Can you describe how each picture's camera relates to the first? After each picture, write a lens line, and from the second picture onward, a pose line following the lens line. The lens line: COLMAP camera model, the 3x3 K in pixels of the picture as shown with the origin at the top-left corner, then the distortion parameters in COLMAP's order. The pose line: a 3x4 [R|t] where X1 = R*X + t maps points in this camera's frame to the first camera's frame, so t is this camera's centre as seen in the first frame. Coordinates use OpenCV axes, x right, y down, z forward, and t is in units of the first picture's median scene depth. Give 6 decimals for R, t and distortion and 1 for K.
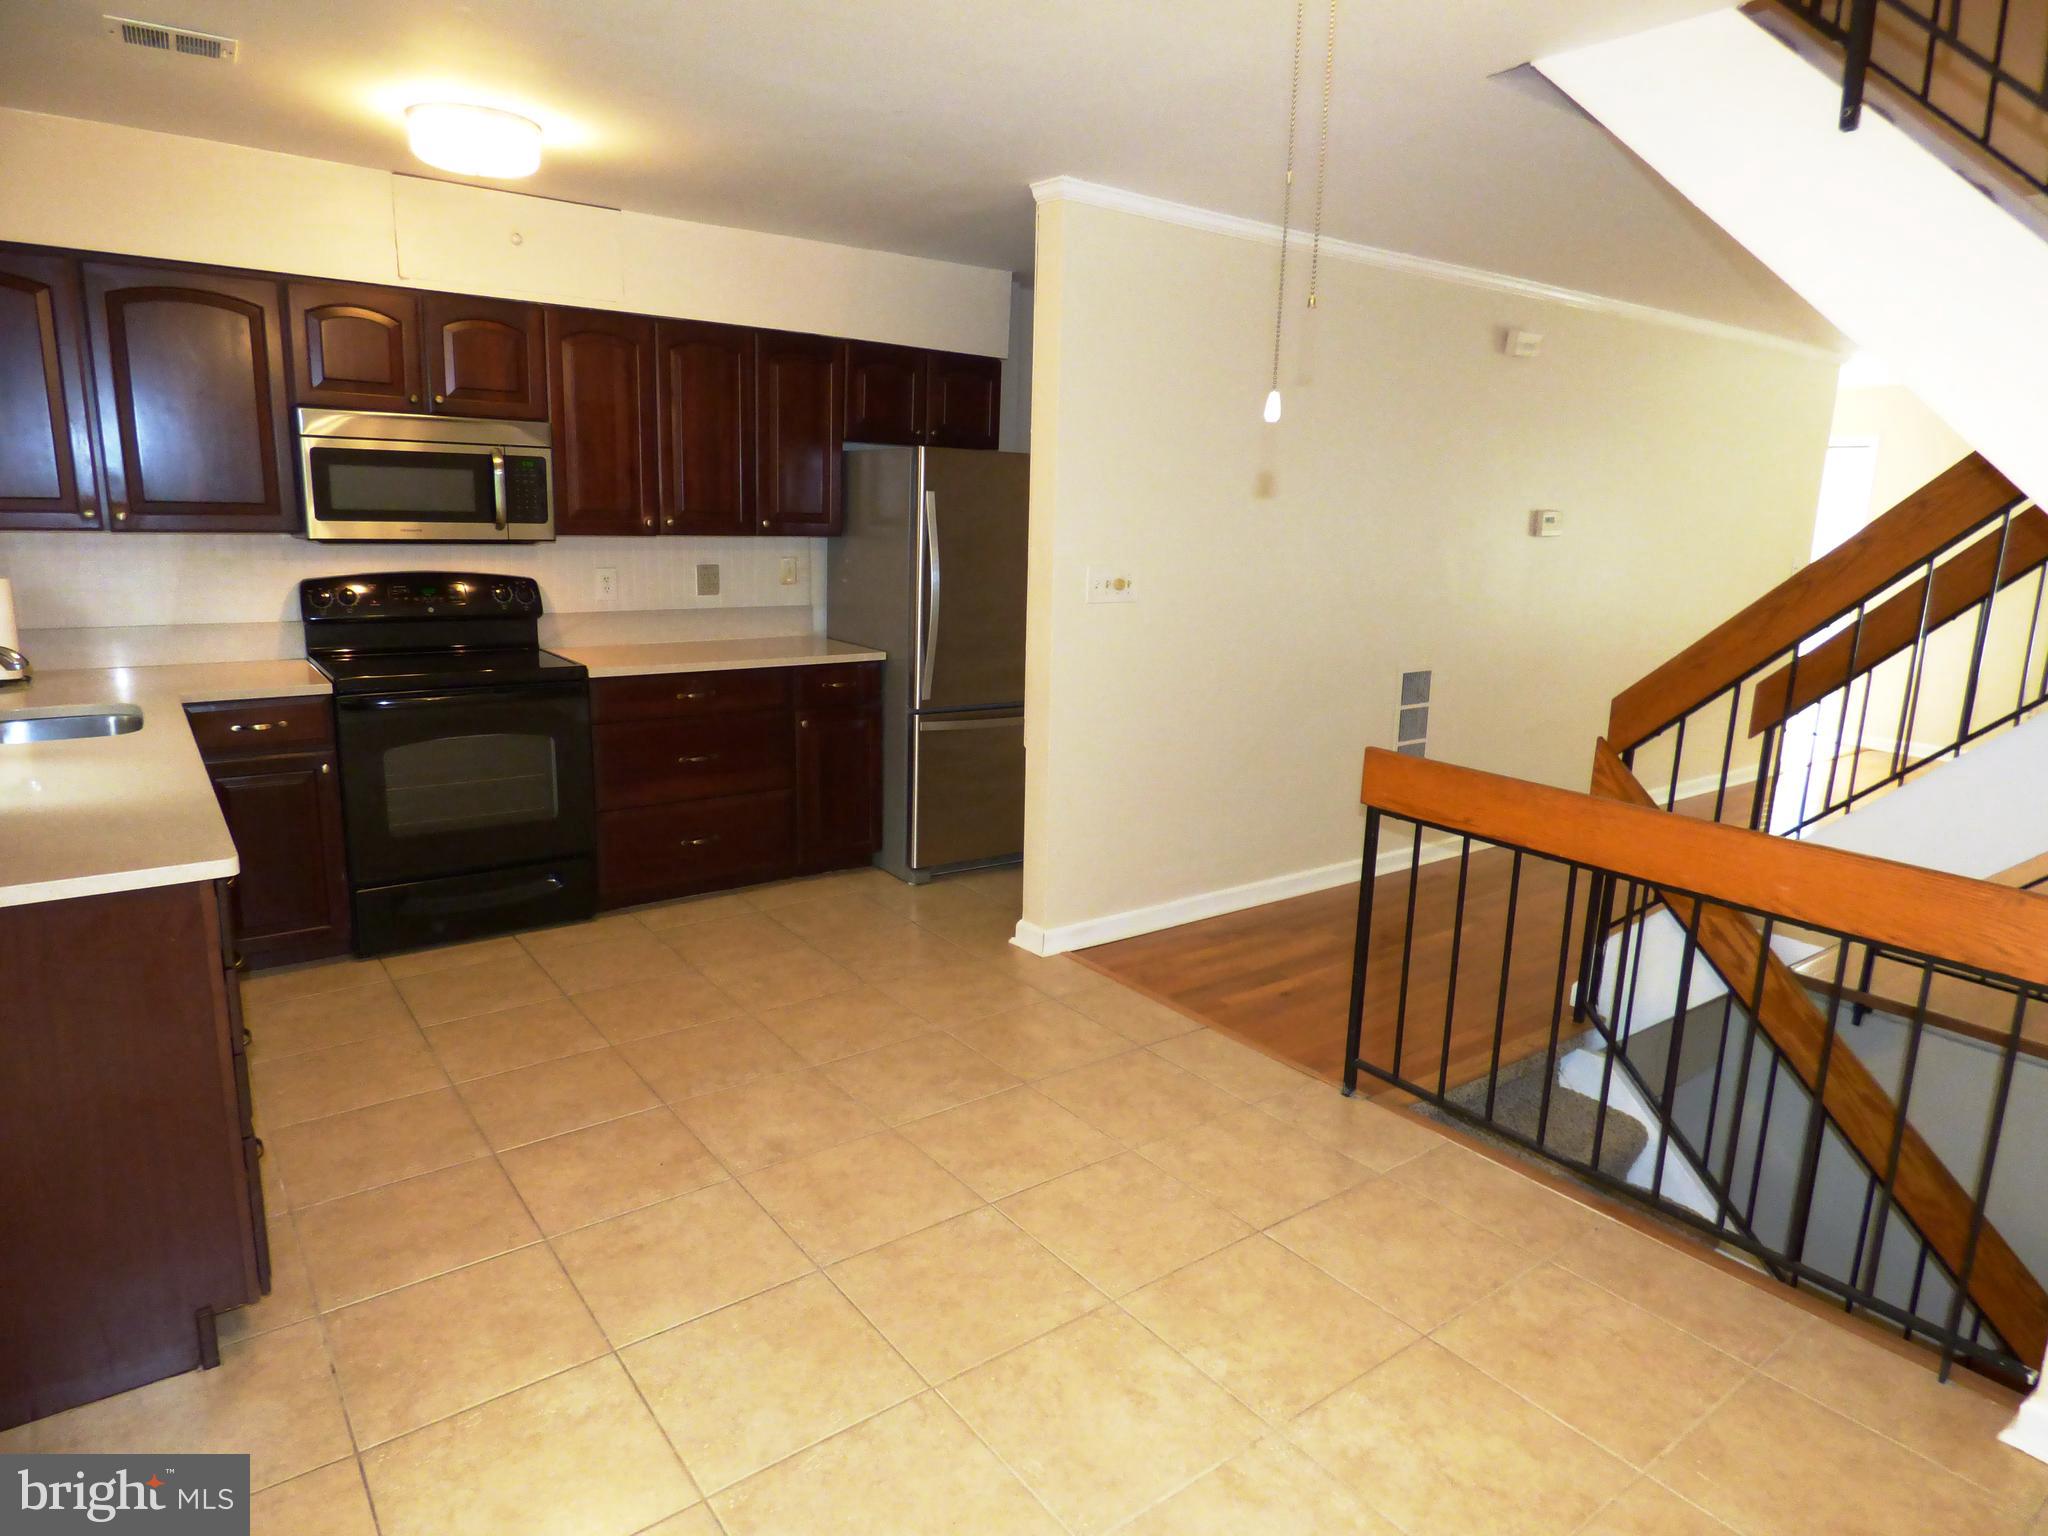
lens RADIAL K [[1206.9, 0, 1021.8], [0, 1206.9, 765.1], [0, 0, 1]] dist [-0.021436, 0.003312]
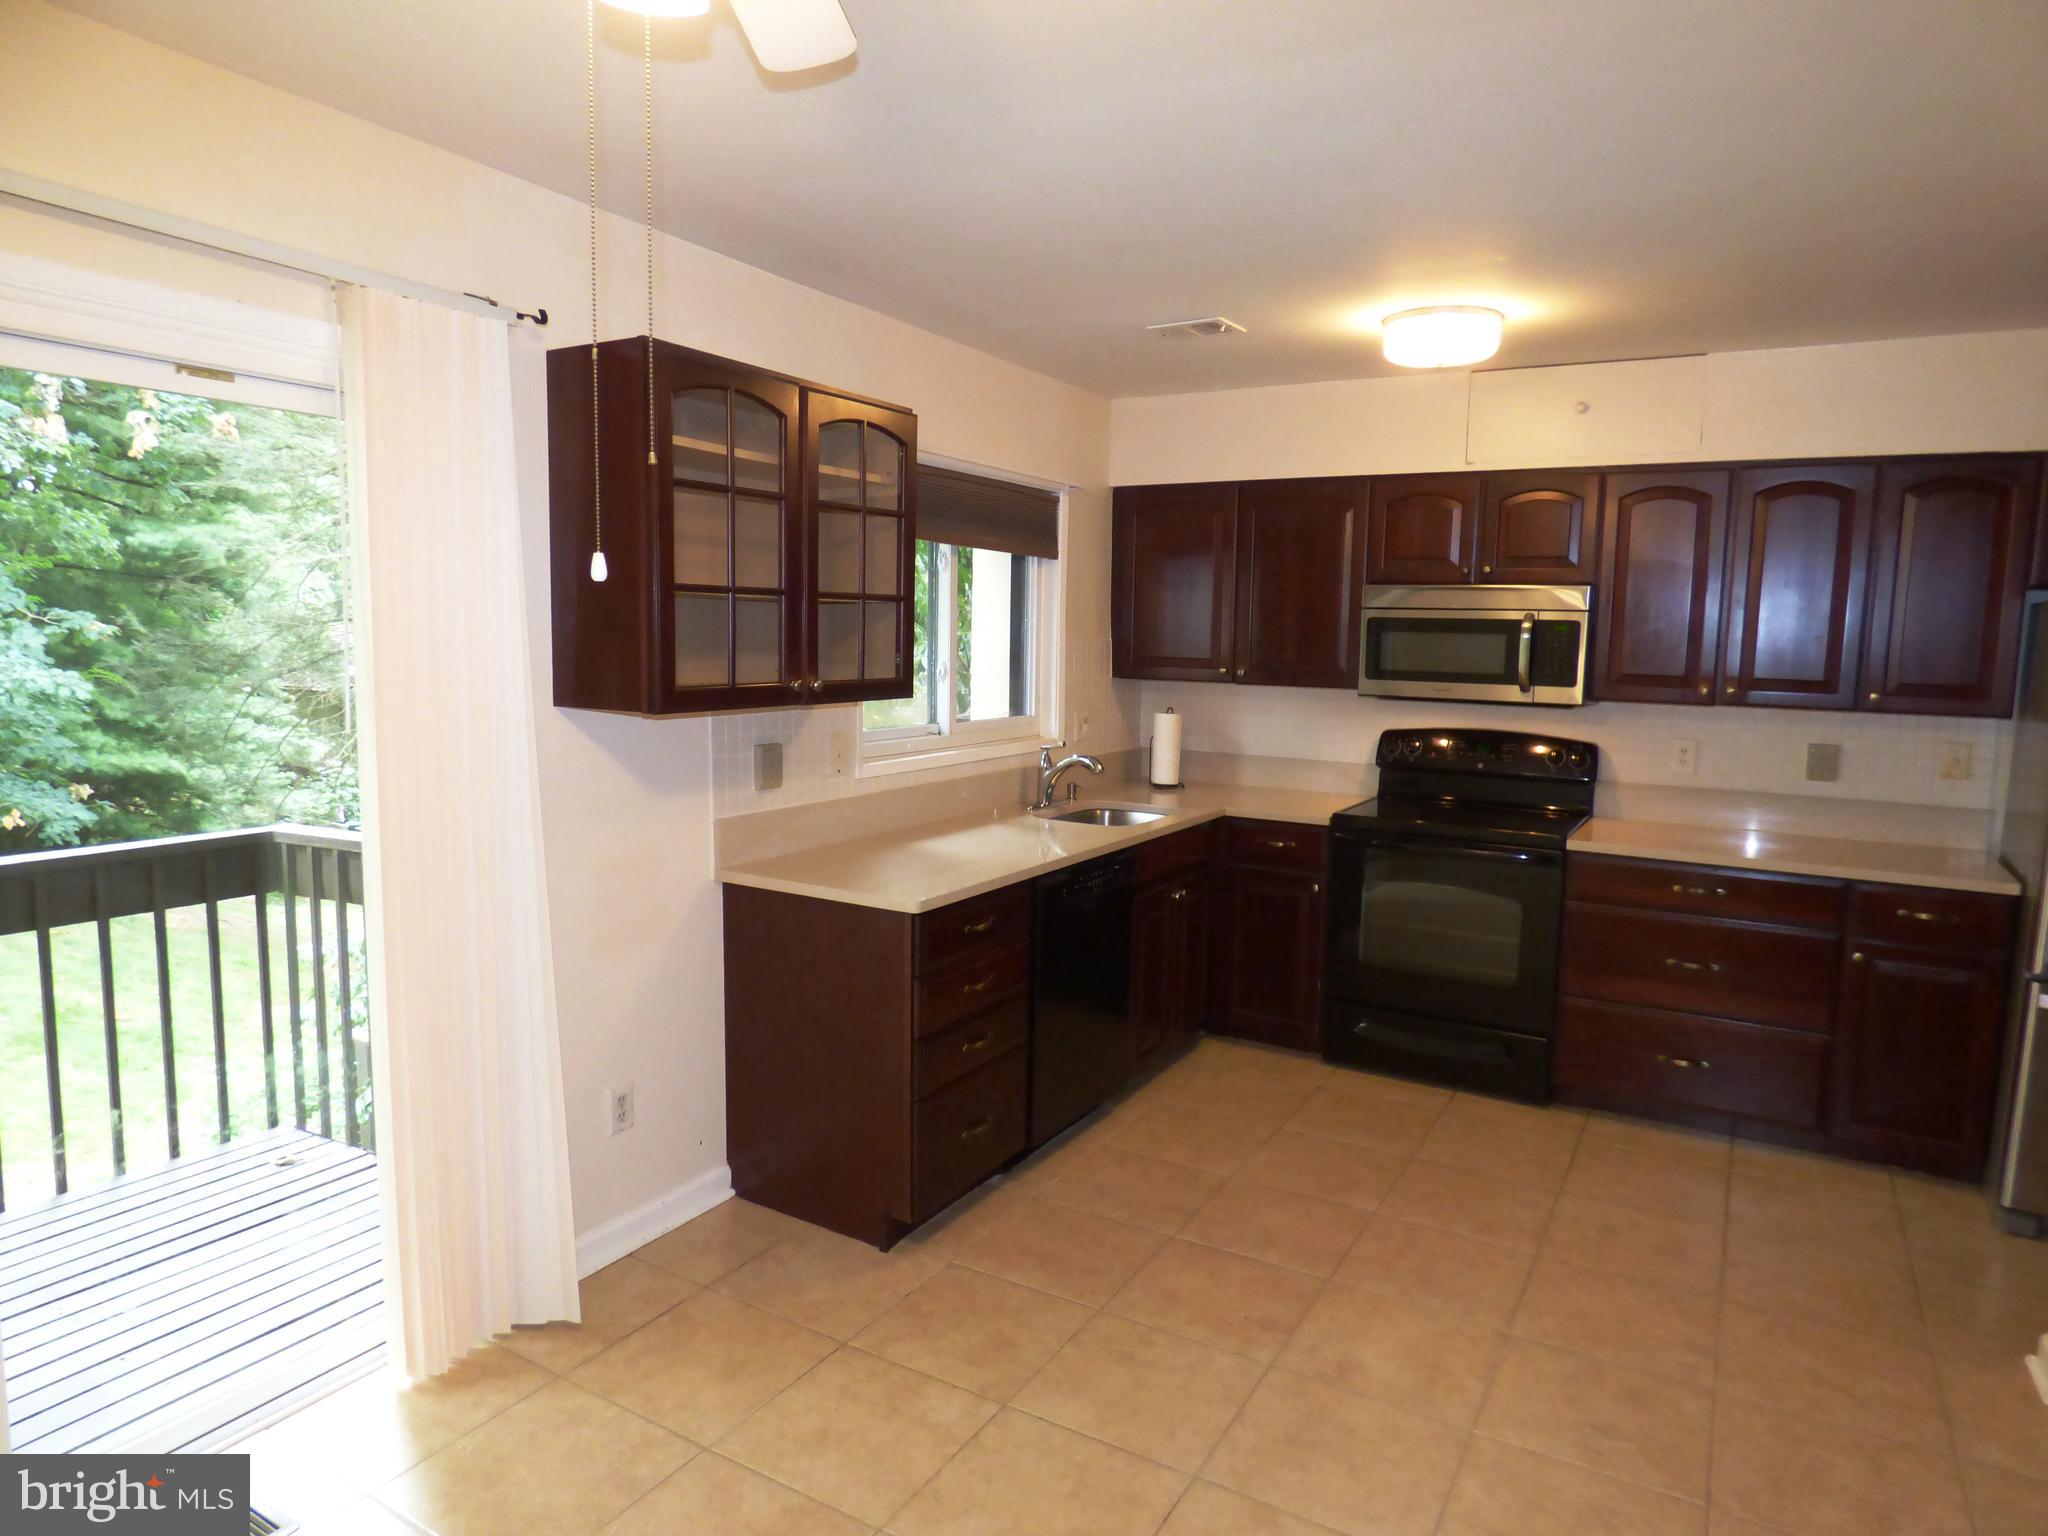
lens RADIAL K [[1206.9, 0, 1035.1], [0, 1206.9, 767.7], [0, 0, 1]] dist [-0.021436, 0.003312]
pose [[0.389478, 0.083390, -0.917253, 0.364037], [-0.203929, 0.978983, 0.002411, -0.057276], [0.898176, 0.186115, 0.398298, 0.261228]]
